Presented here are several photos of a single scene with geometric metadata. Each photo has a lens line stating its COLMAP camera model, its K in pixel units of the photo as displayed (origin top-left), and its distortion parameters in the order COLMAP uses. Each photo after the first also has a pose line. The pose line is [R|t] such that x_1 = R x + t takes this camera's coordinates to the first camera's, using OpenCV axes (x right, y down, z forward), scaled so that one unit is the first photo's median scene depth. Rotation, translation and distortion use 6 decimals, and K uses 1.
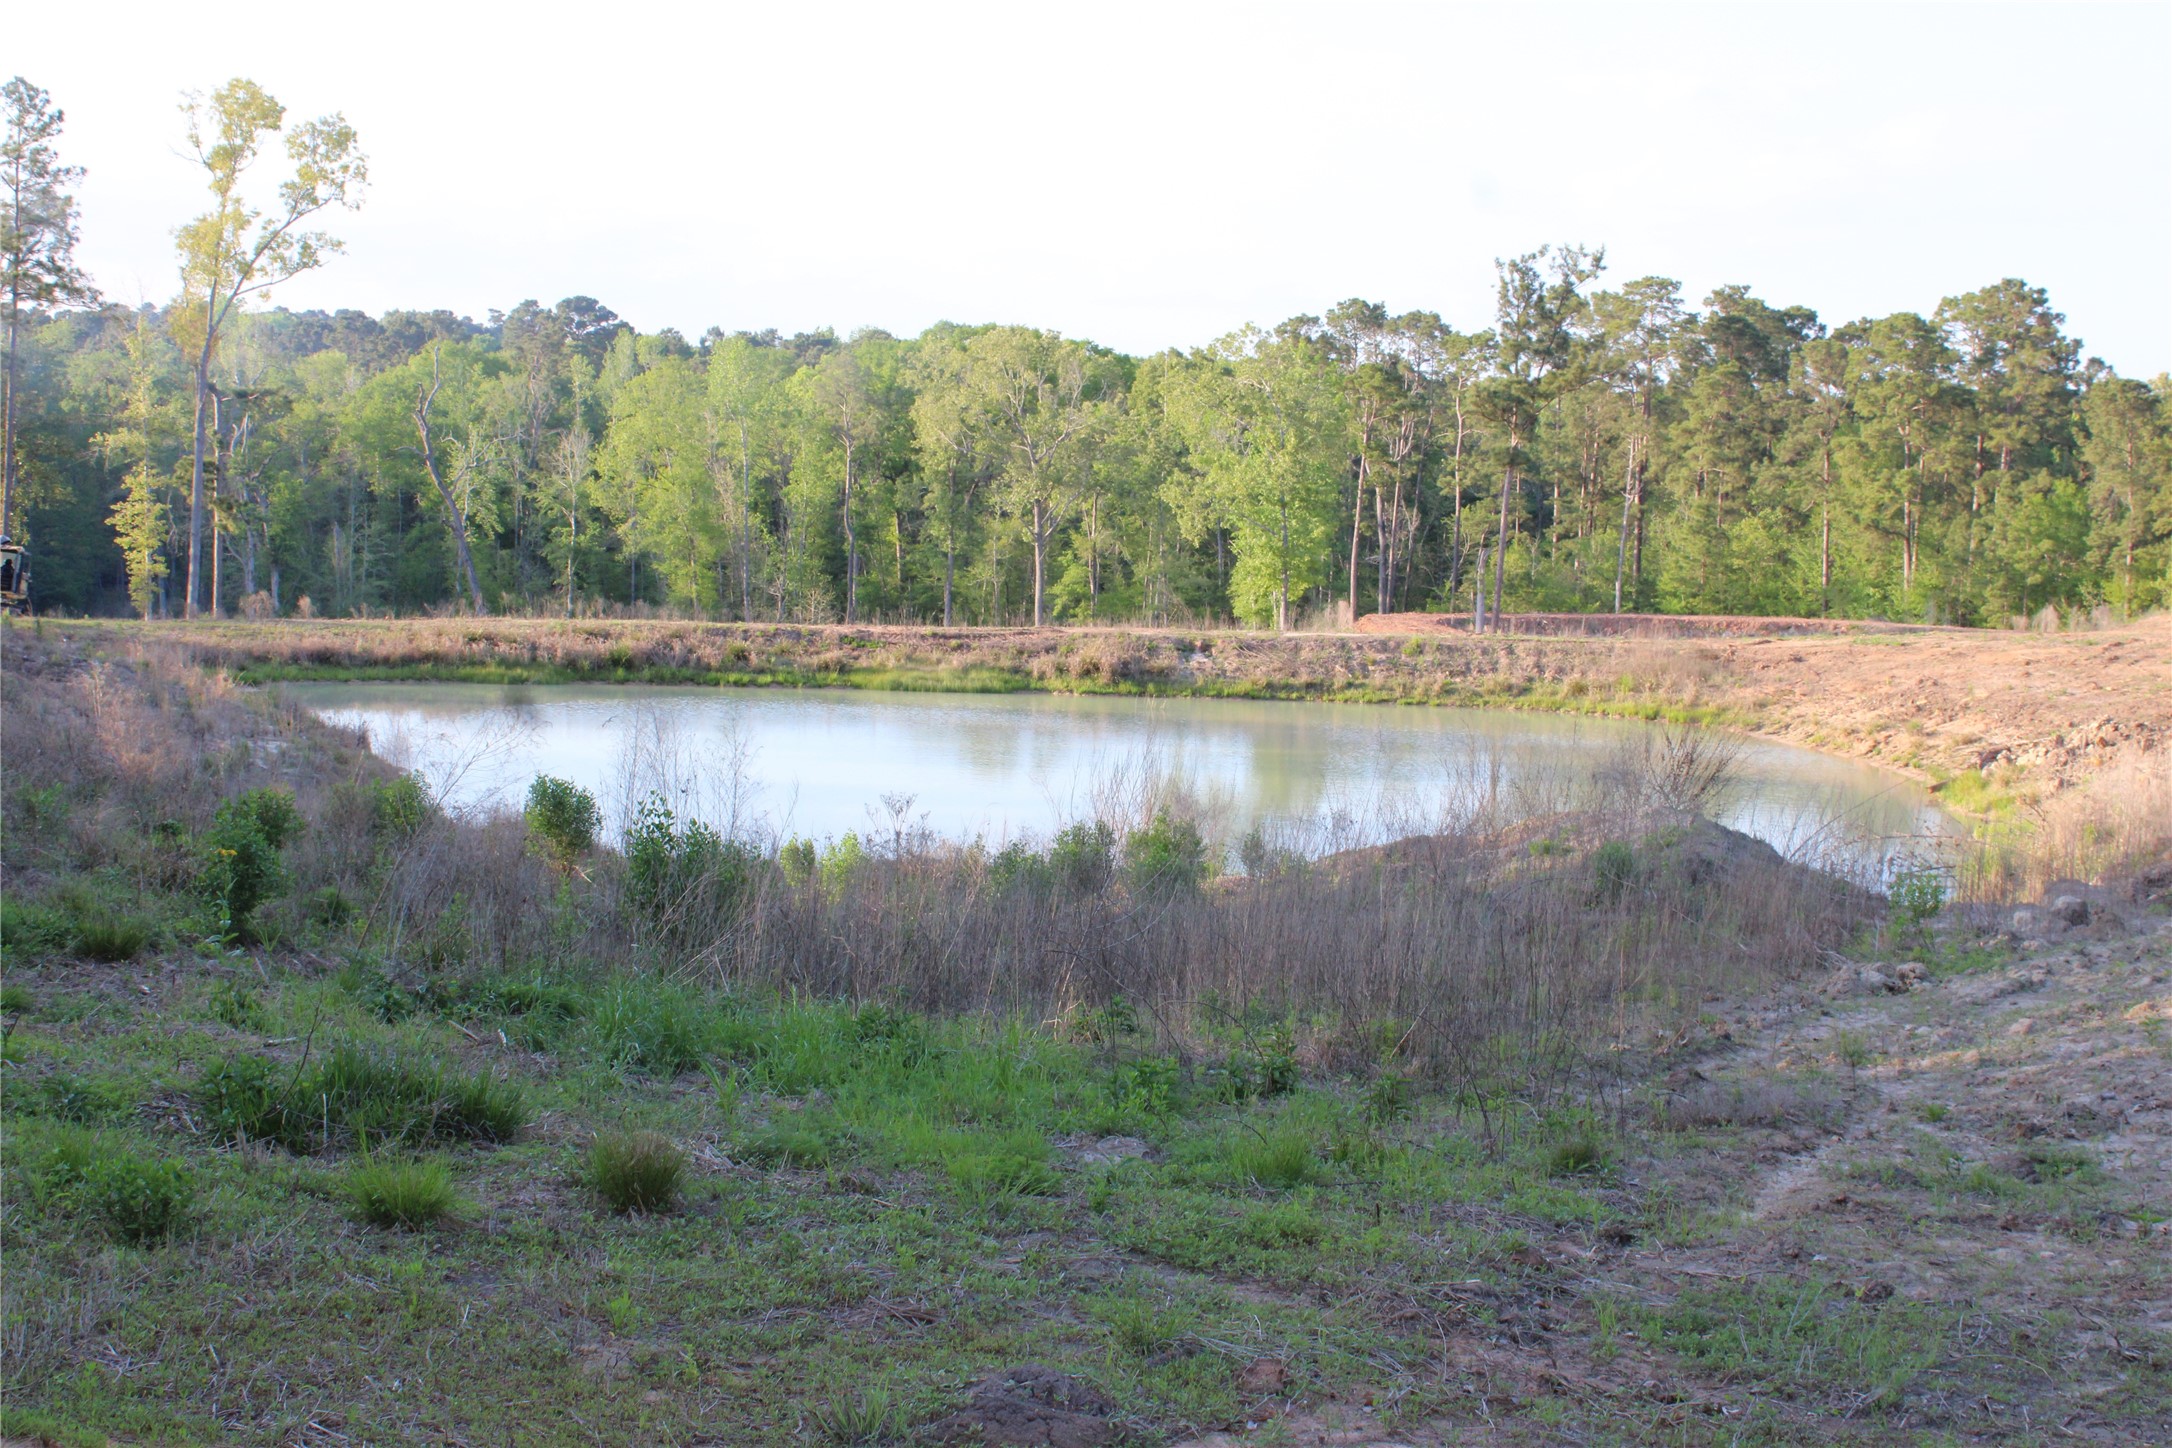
lens RADIAL K [[3384.6, 0, 1108.3], [0, 3384.6, 785.0], [0, 0, 1]] dist [0.063586, 0.000000]
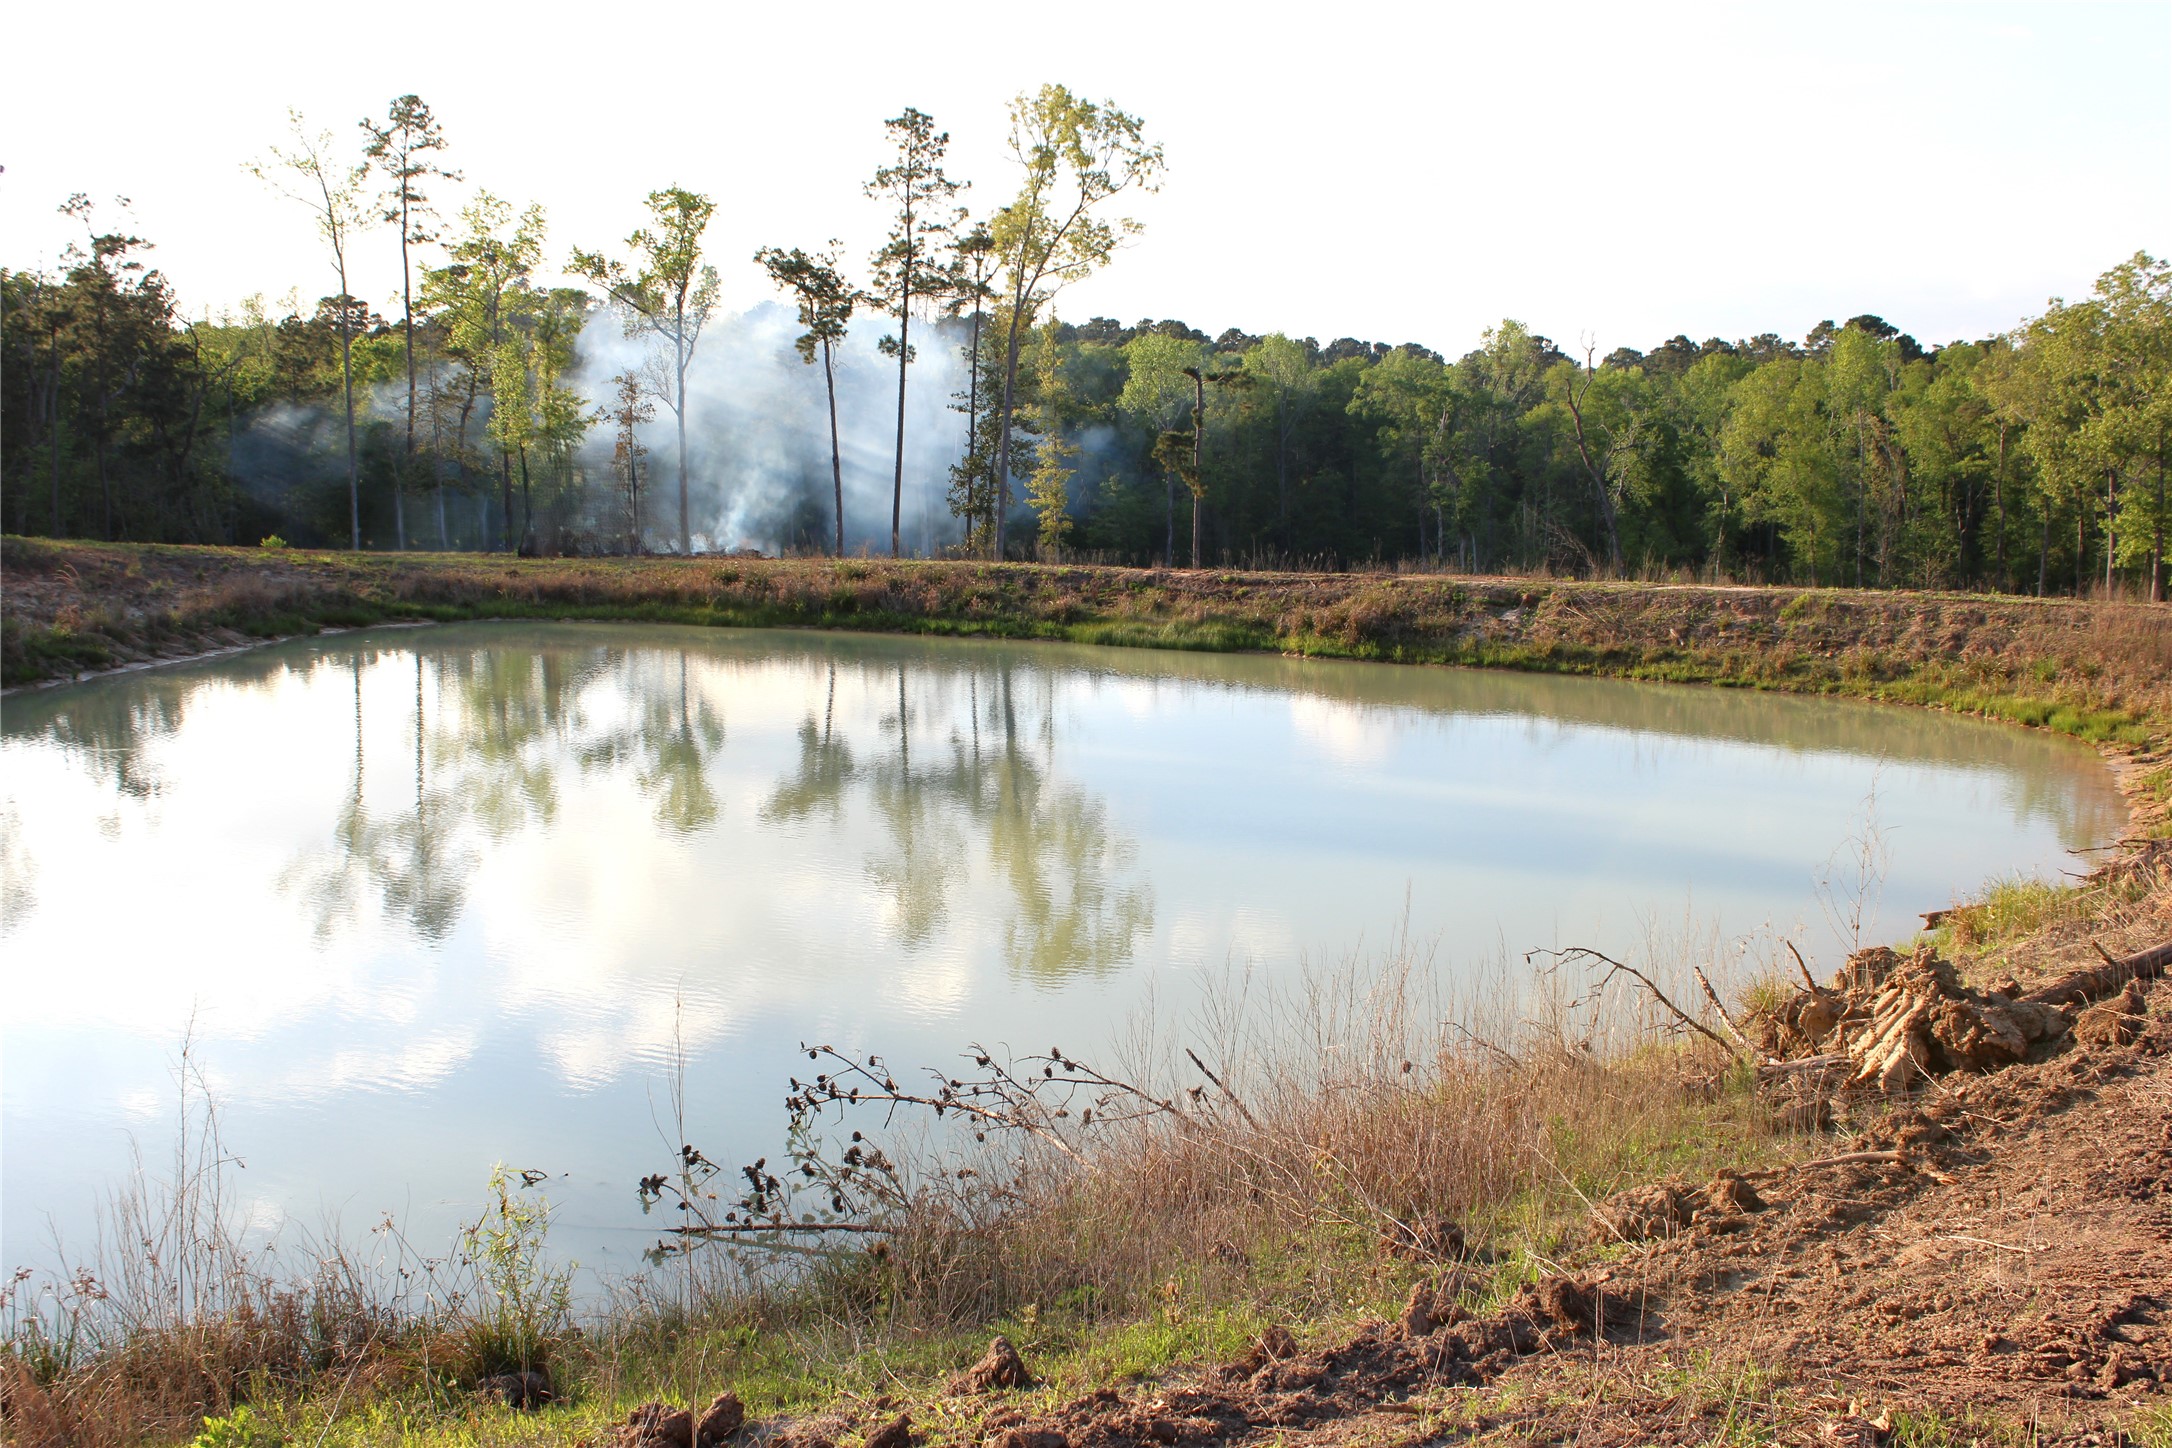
lens RADIAL K [[2266.3, 0, 1065.1], [0, 2266.3, 739.1], [0, 0, 1]] dist [-0.043220, 0.000000]
pose [[0.806070, 0.053739, -0.589376, 0.130528], [-0.043052, 0.998555, 0.032167, -0.010985], [0.590253, -0.000555, 0.807218, 0.266392]]
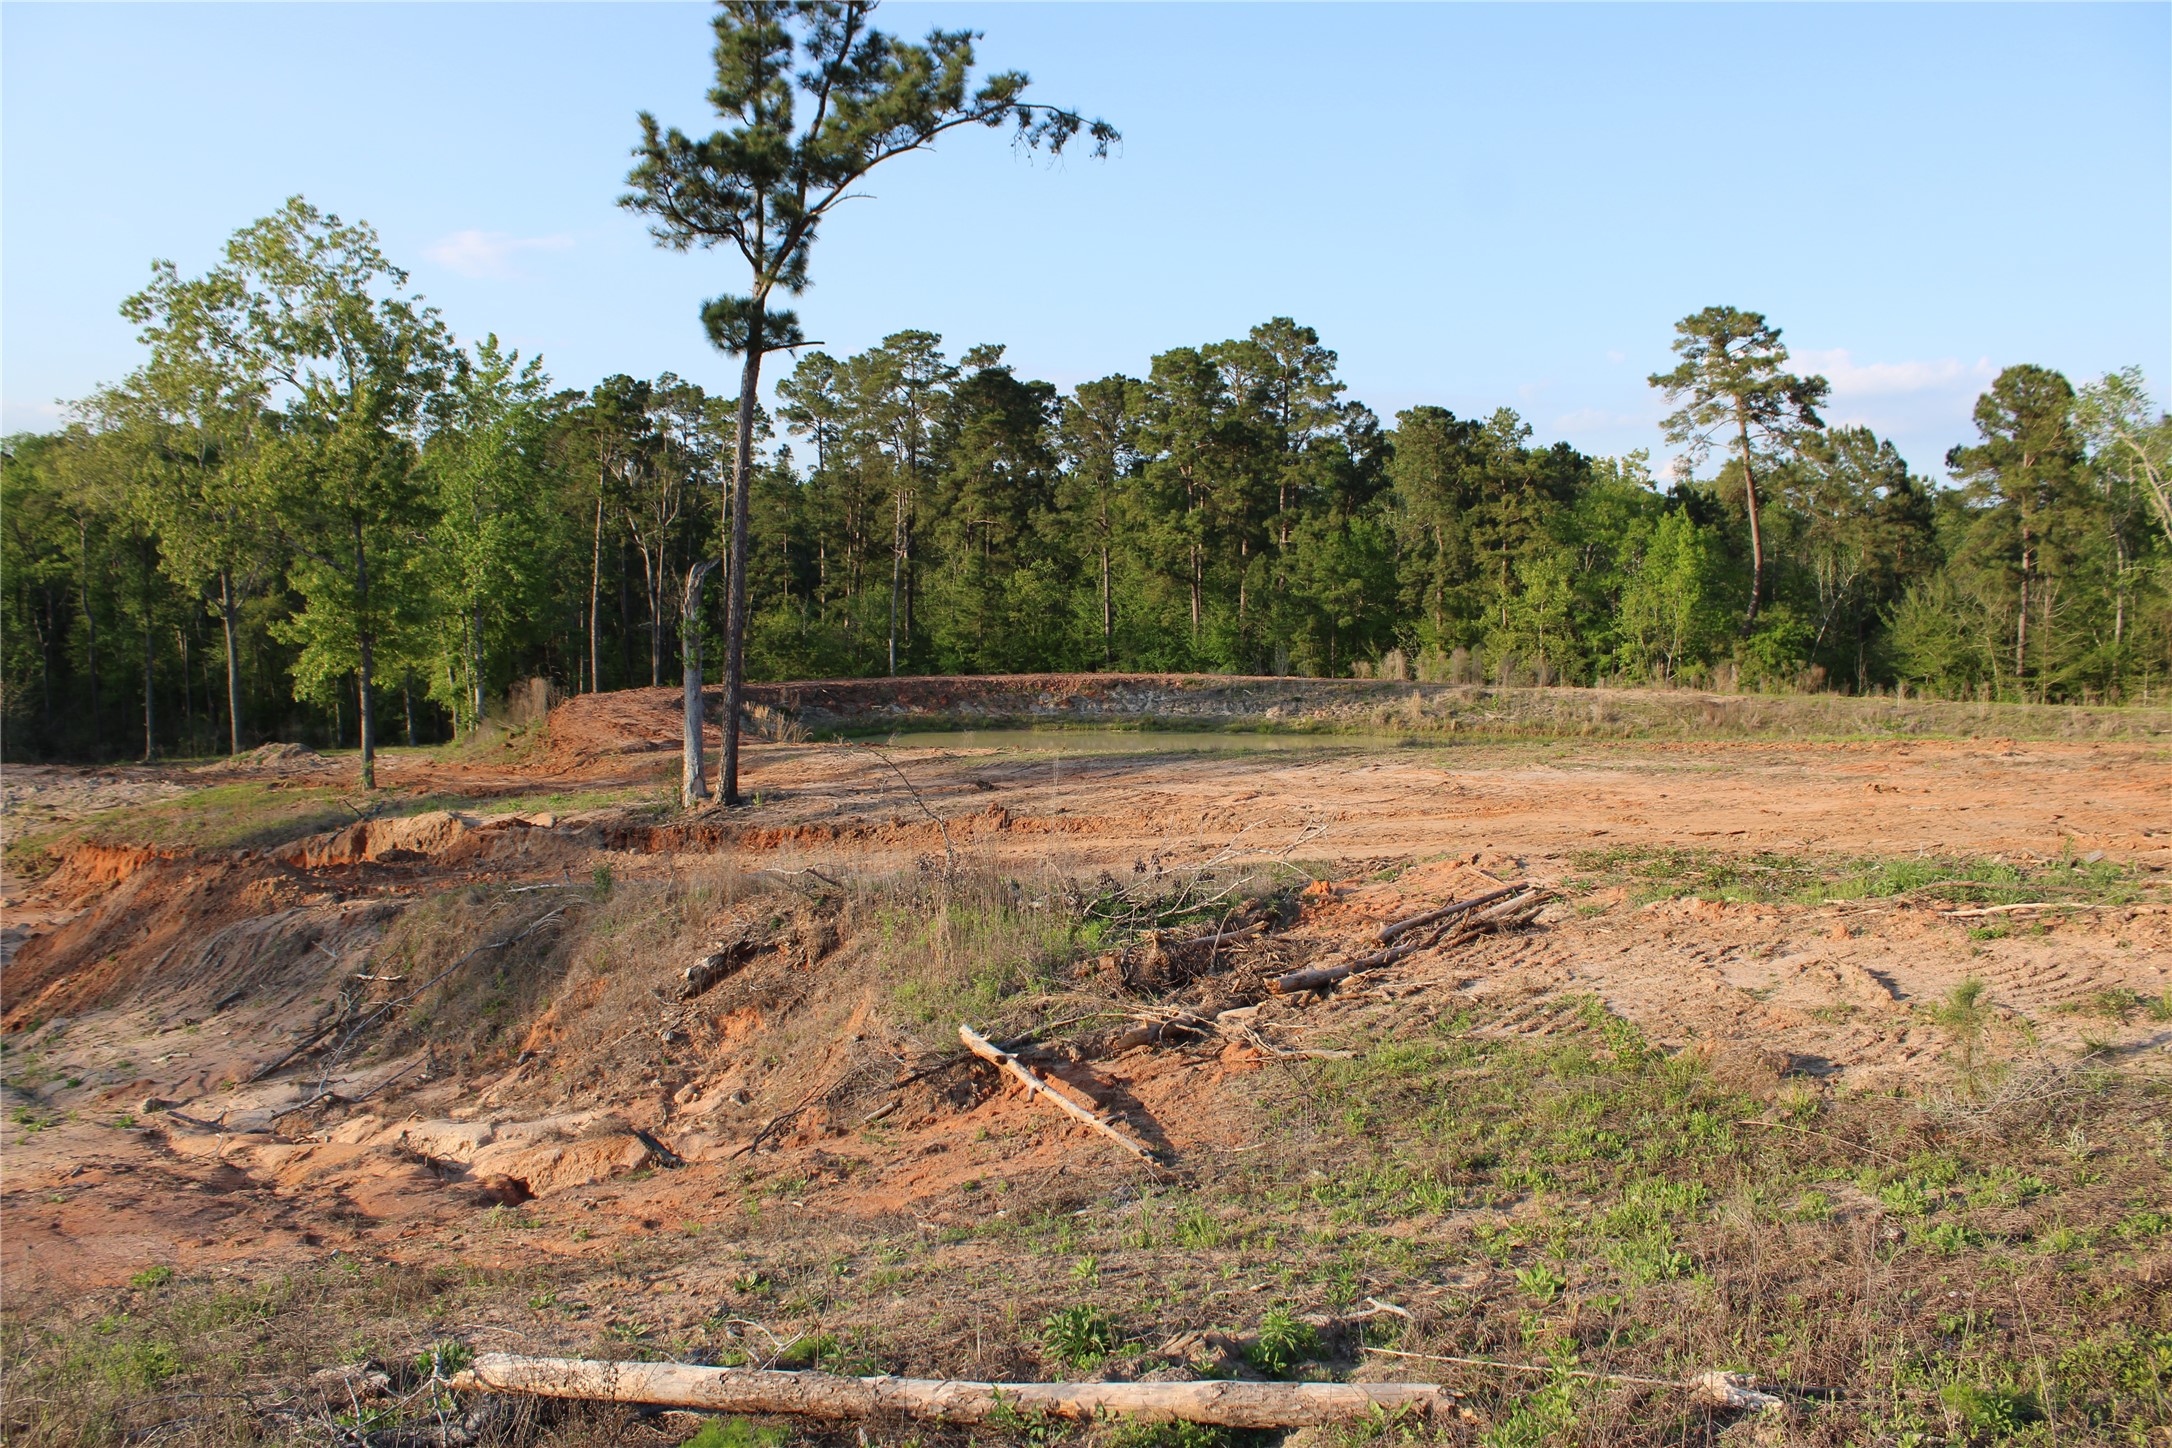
lens RADIAL K [[1767.7, 0, 1086.1], [0, 1767.7, 704.1], [0, 0, 1]] dist [-0.083461, 0.021518]
pose [[0.958977, -0.042966, 0.280209, 0.064484], [0.049878, 0.998601, -0.017579, -0.031200], [-0.279061, 0.030834, 0.959778, 0.527939]]
